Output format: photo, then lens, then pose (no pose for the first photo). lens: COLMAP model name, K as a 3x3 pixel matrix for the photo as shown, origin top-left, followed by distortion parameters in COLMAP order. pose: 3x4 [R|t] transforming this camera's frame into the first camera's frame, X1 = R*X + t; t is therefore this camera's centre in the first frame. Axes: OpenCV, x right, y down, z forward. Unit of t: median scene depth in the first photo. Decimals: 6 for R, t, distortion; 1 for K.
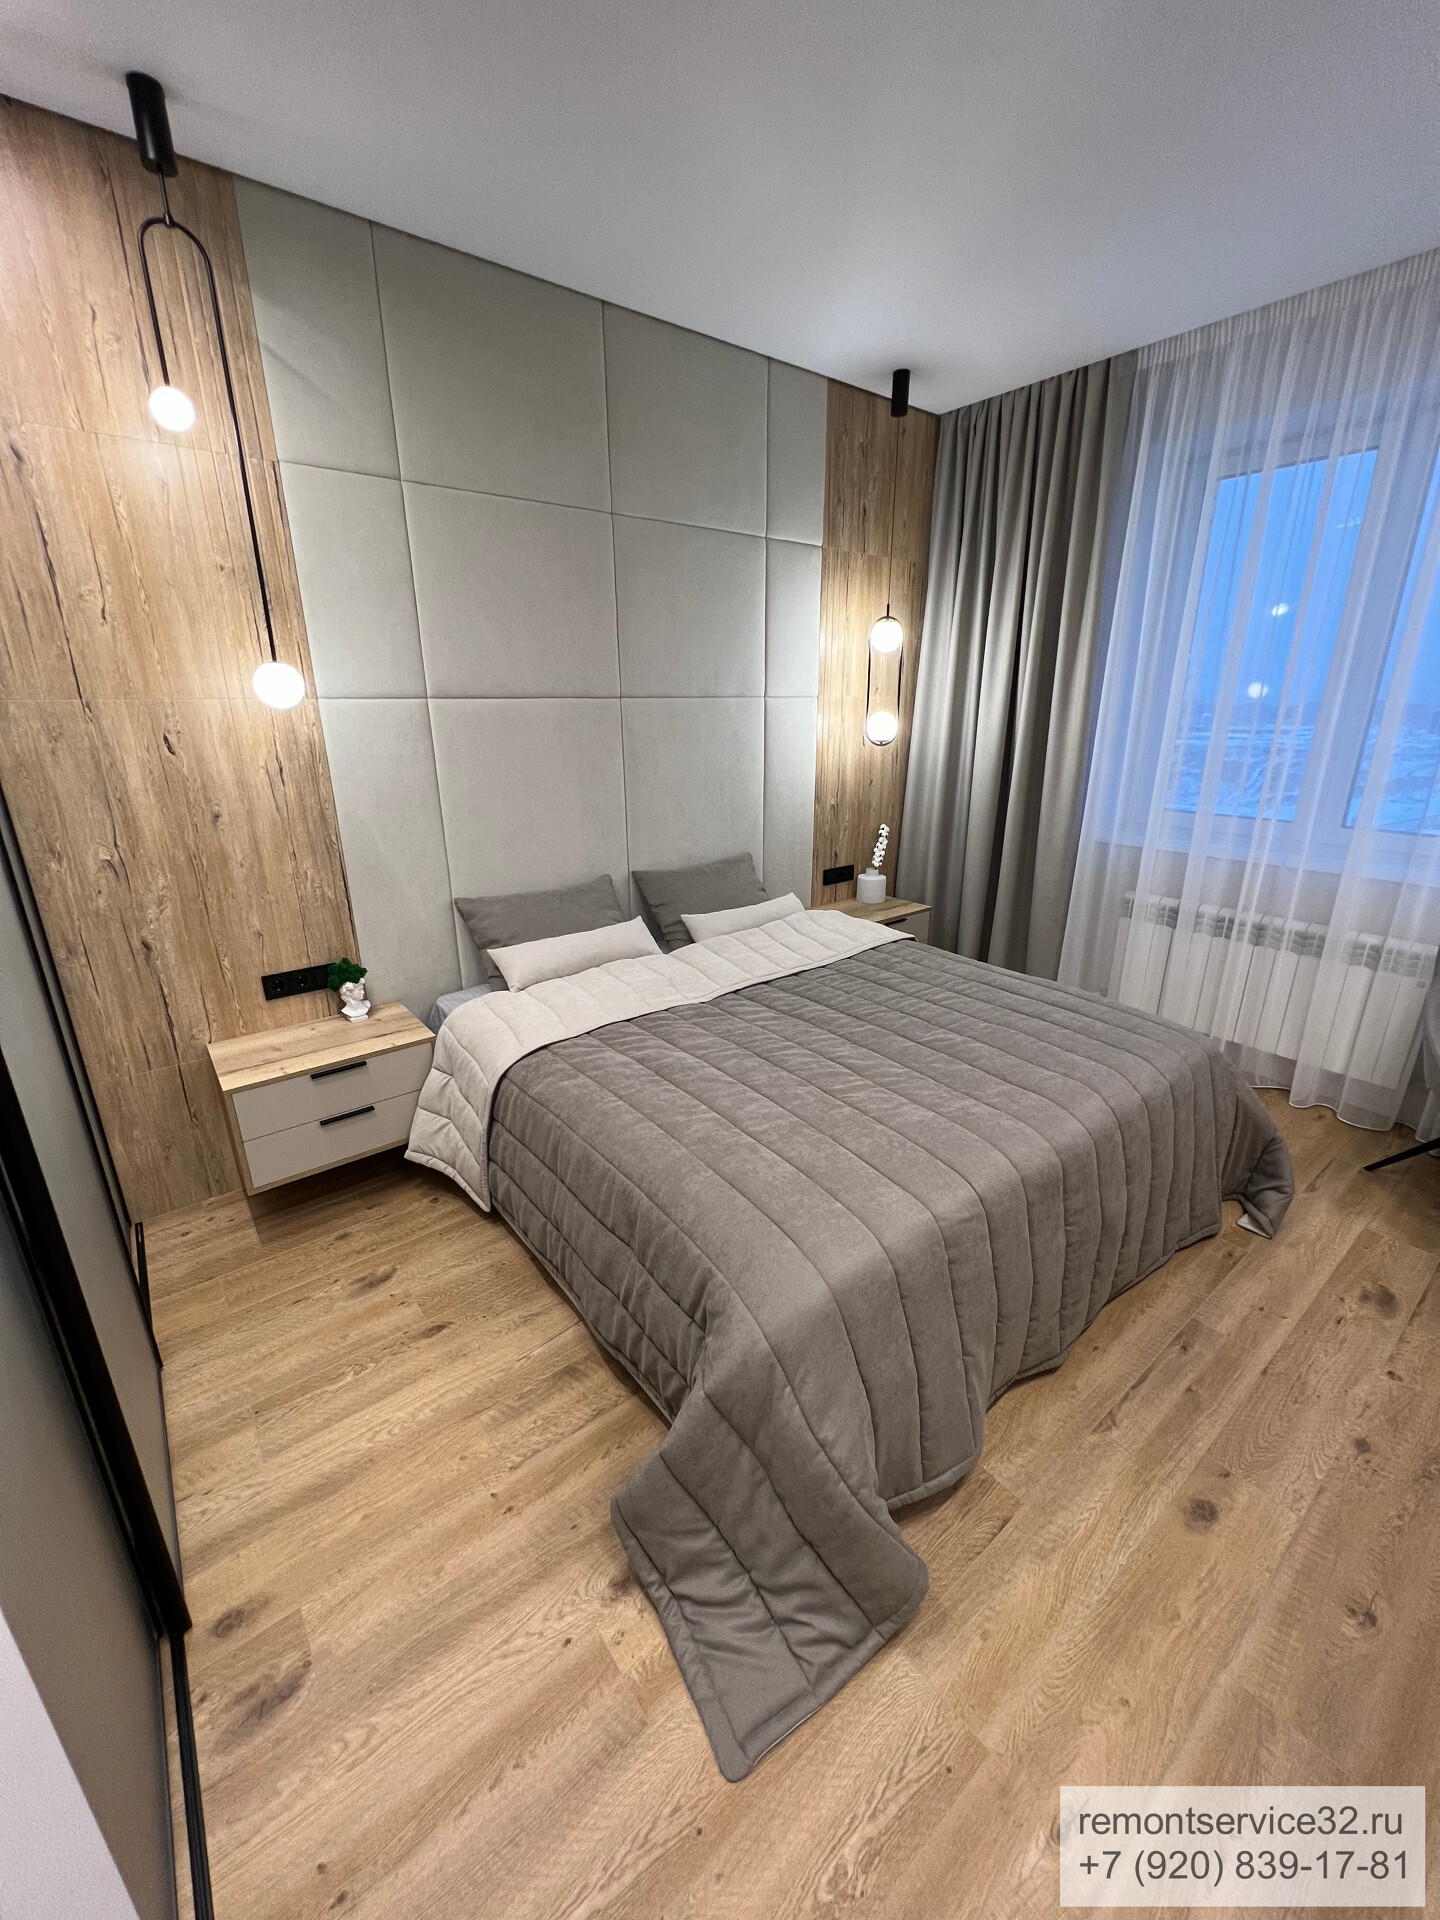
lens RADIAL K [[765.6, 0, 724.6], [0, 765.6, 958.3], [0, 0, 1]] dist [-0.004665, 0.001039]
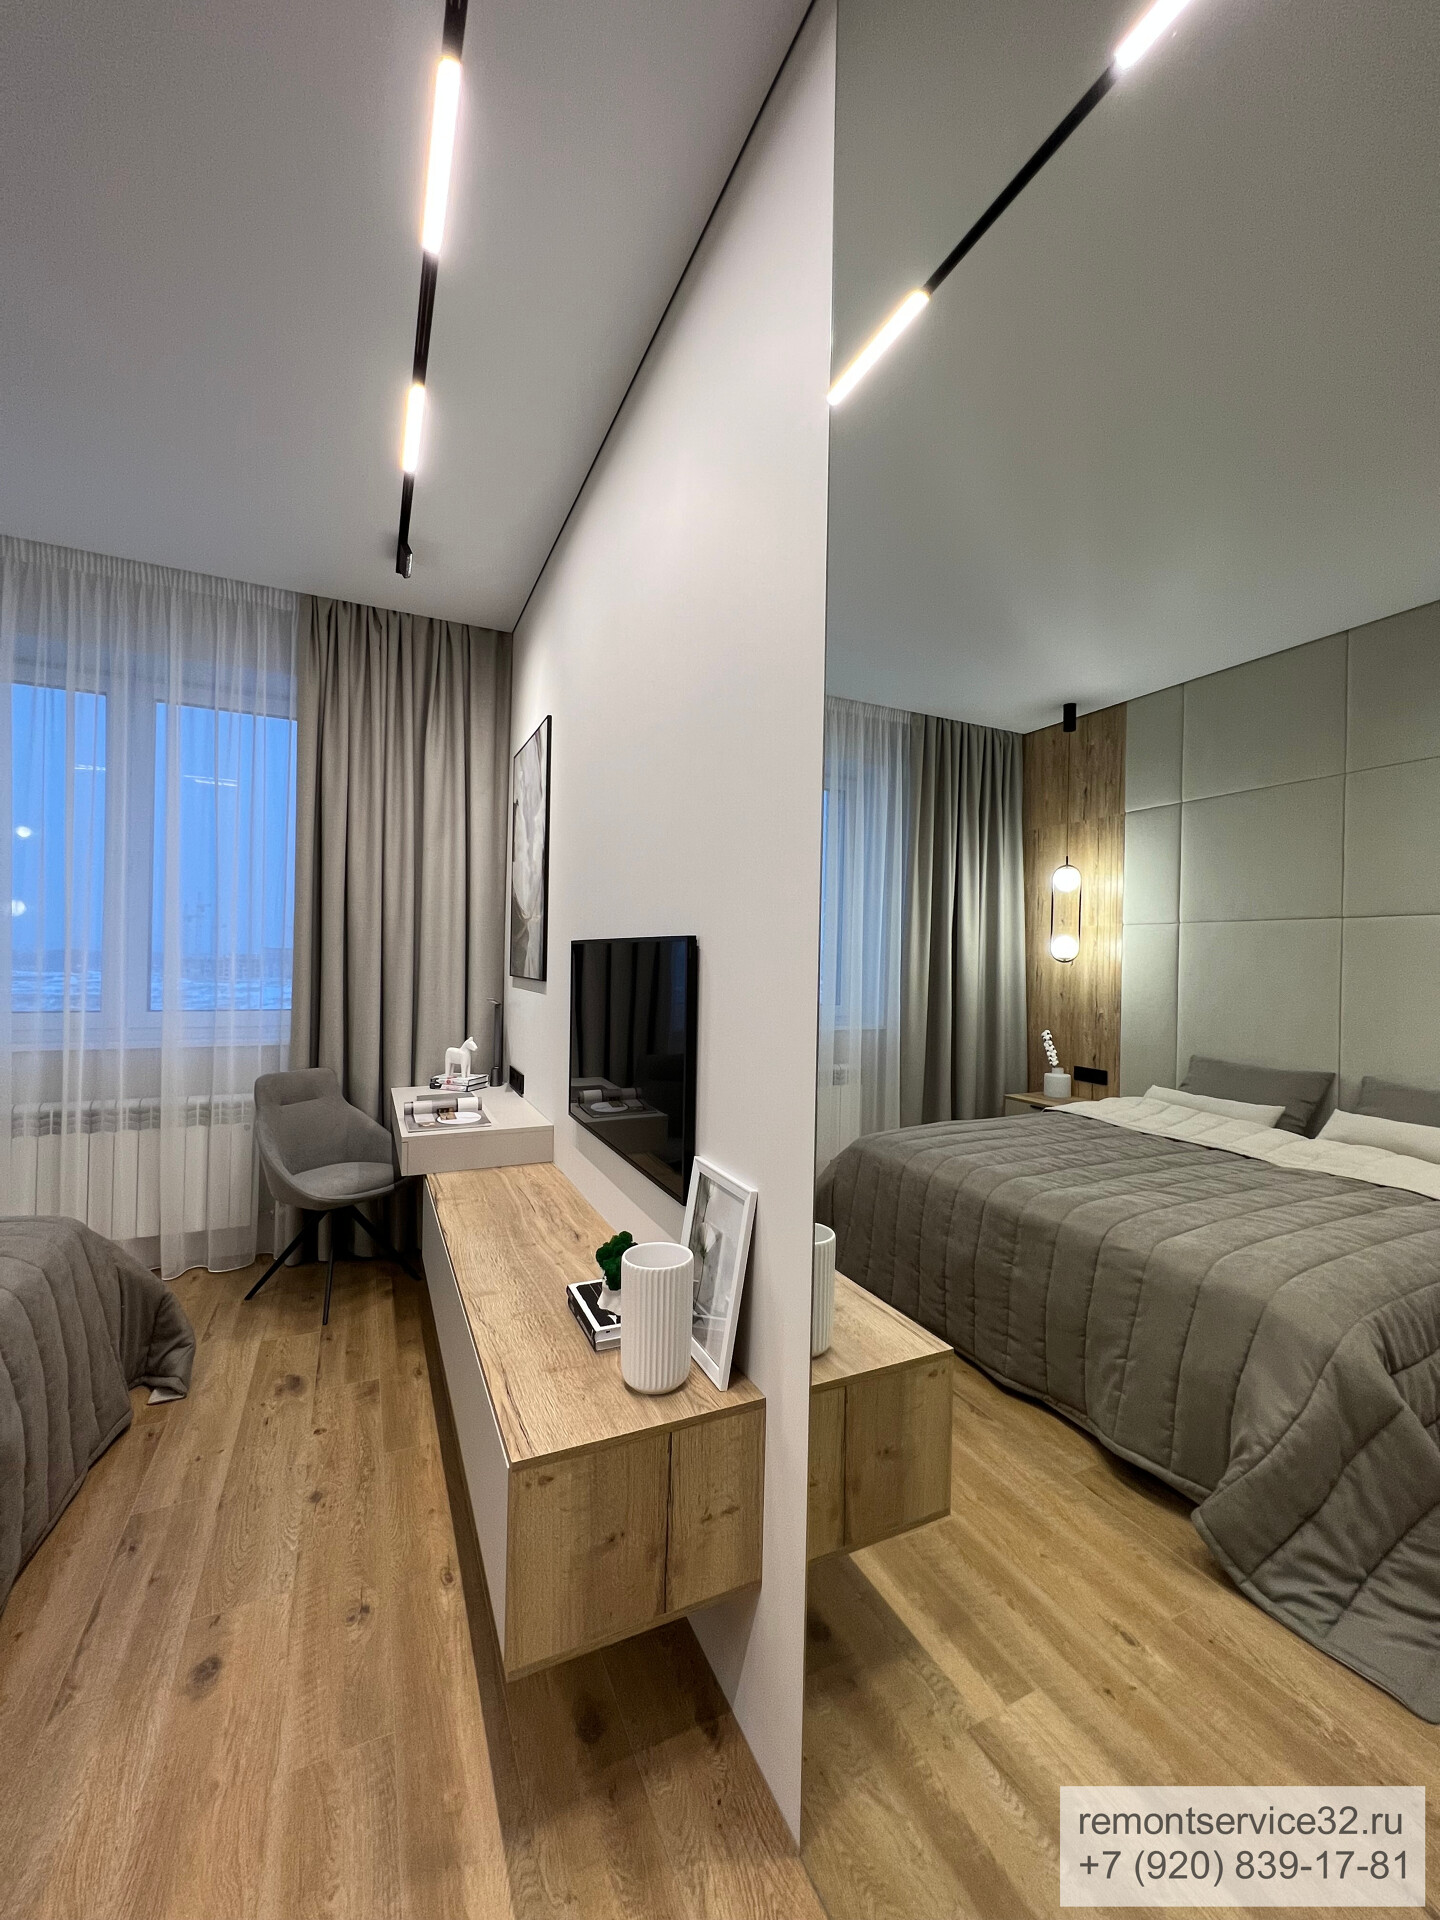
lens RADIAL K [[765.6, 0, 729.5], [0, 765.6, 954.5], [0, 0, 1]] dist [-0.004665, 0.001039]
pose [[0.220179, 0.016322, 0.975323, -0.094068], [0.292974, 0.952591, -0.082080, 0.109152], [-0.930423, 0.303817, 0.204958, -0.022391]]
